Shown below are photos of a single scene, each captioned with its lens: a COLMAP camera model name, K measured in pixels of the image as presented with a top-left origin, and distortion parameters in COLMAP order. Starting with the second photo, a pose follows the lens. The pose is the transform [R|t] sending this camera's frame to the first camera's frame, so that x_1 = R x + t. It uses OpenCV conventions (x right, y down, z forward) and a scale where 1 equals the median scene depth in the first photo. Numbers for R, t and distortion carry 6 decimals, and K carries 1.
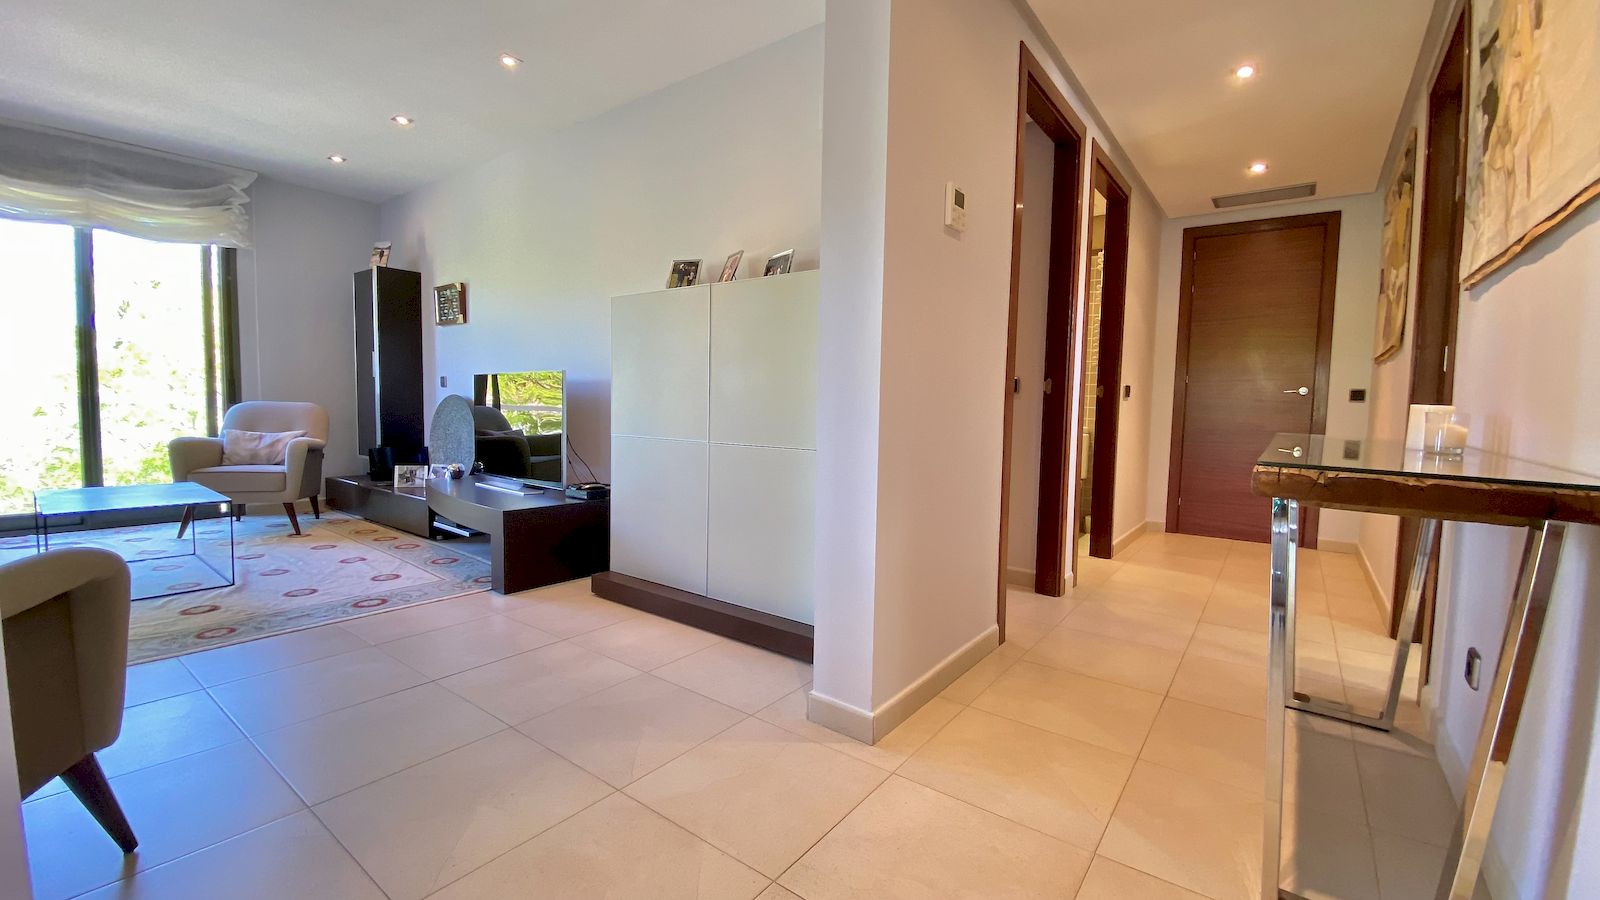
lens RADIAL K [[659.3, 0, 799.6], [0, 659.3, 445.8], [0, 0, 1]] dist [0.001936, 0.000132]
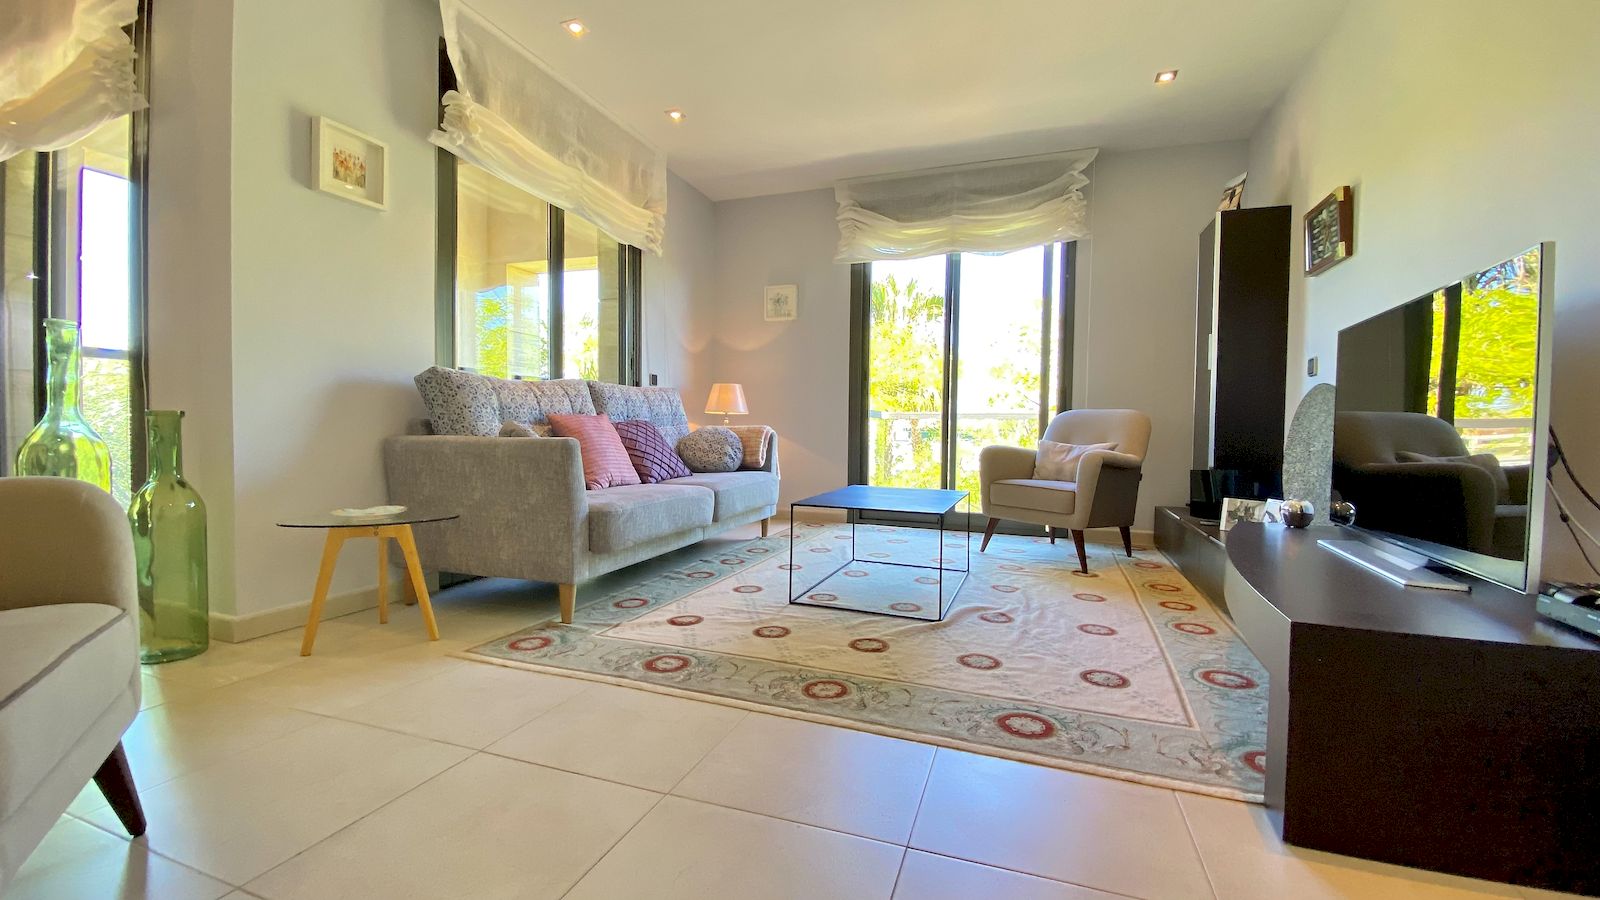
lens RADIAL K [[637.8, 0, 801.8], [0, 637.8, 449.4], [0, 0, 1]] dist [0.025611, -0.030125]
pose [[0.291216, 0.014808, -0.956543, -0.125231], [-0.065501, 0.997842, -0.004495, 0.013365], [0.954412, 0.063964, 0.291558, 0.425157]]
